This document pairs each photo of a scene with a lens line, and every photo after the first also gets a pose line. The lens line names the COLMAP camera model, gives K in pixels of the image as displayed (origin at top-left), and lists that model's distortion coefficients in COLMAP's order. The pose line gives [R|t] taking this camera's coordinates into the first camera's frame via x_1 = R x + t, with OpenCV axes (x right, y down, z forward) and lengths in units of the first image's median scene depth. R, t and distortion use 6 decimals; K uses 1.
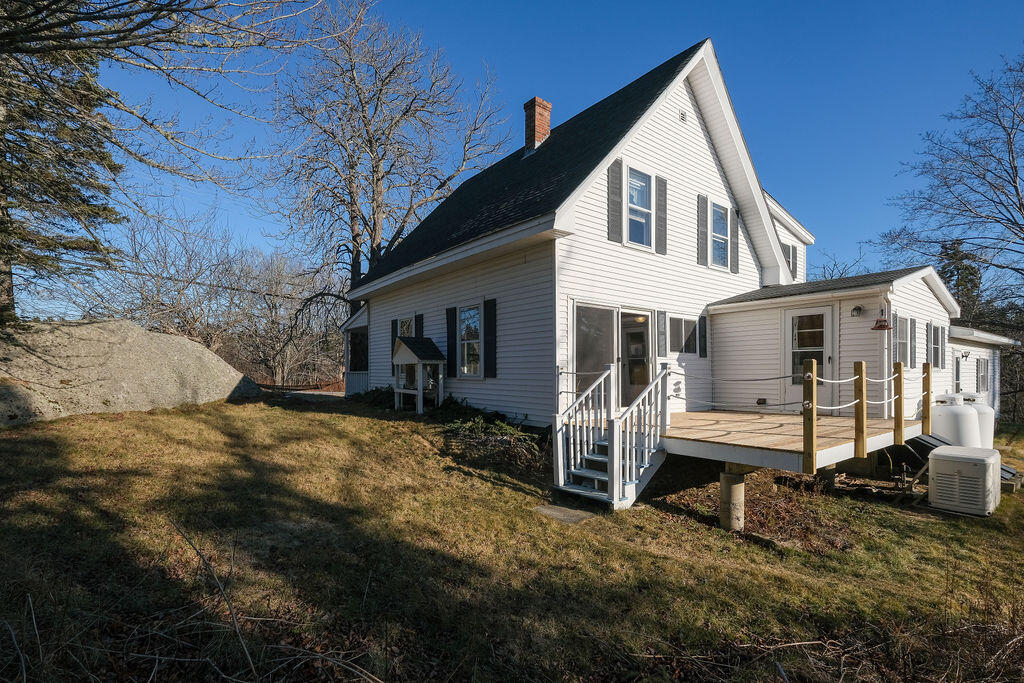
lens RADIAL K [[467.7, 0, 515.7], [0, 467.7, 374.3], [0, 0, 1]] dist [-0.001812, -0.001199]
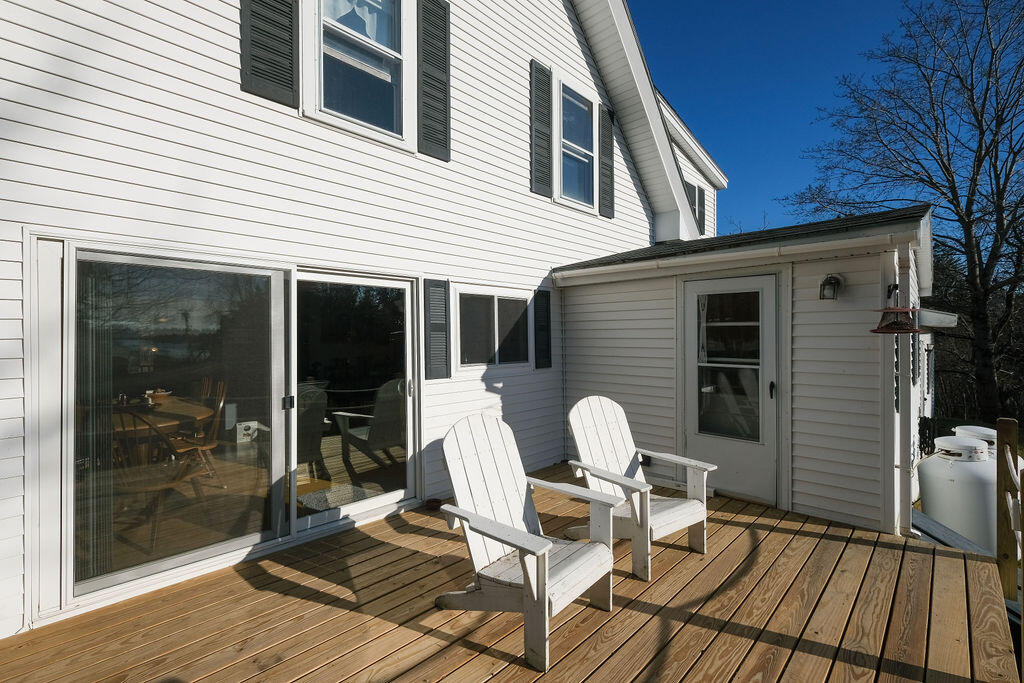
lens RADIAL K [[467.7, 0, 510.6], [0, 467.7, 338.7], [0, 0, 1]] dist [-0.001812, -0.001199]
pose [[0.988876, -0.004002, 0.148686, 0.287887], [0.004365, 0.999988, -0.002110, -0.069065], [-0.148676, 0.002735, 0.988882, 0.482859]]
